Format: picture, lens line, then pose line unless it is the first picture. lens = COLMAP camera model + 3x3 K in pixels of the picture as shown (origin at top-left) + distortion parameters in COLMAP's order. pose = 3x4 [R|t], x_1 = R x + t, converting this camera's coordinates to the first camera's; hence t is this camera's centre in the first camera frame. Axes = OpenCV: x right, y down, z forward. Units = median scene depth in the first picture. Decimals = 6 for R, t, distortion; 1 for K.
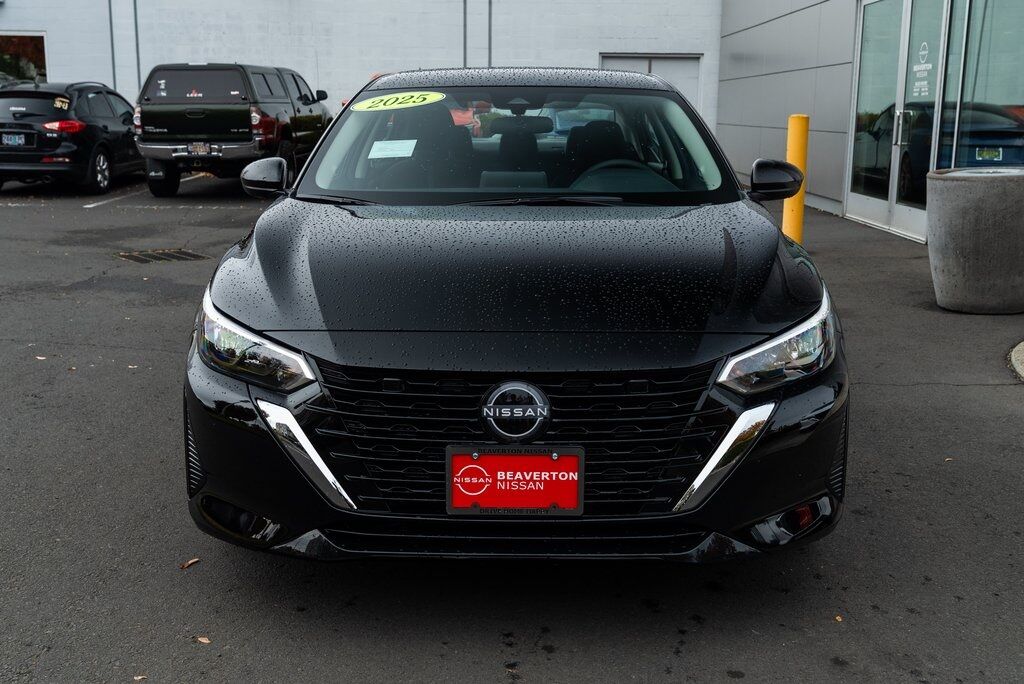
lens RADIAL K [[1116.9, 0, 512.5], [0, 1116.9, 338.8], [0, 0, 1]] dist [0.005554, 0.000000]
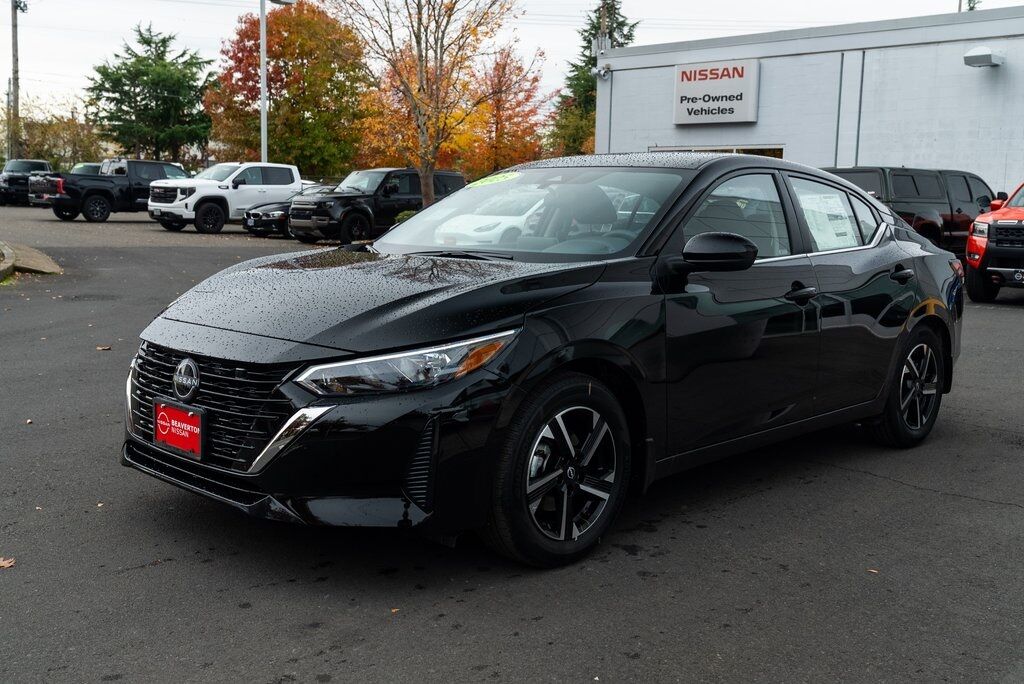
lens RADIAL K [[1028.6, 0, 508.4], [0, 1028.6, 347.6], [0, 0, 1]] dist [0.004368, 0.000000]
pose [[0.727052, 0.101678, -0.679011, 1.073818], [-0.152472, 0.988190, -0.015283, -0.016500], [0.669438, 0.114642, 0.733969, 0.277949]]
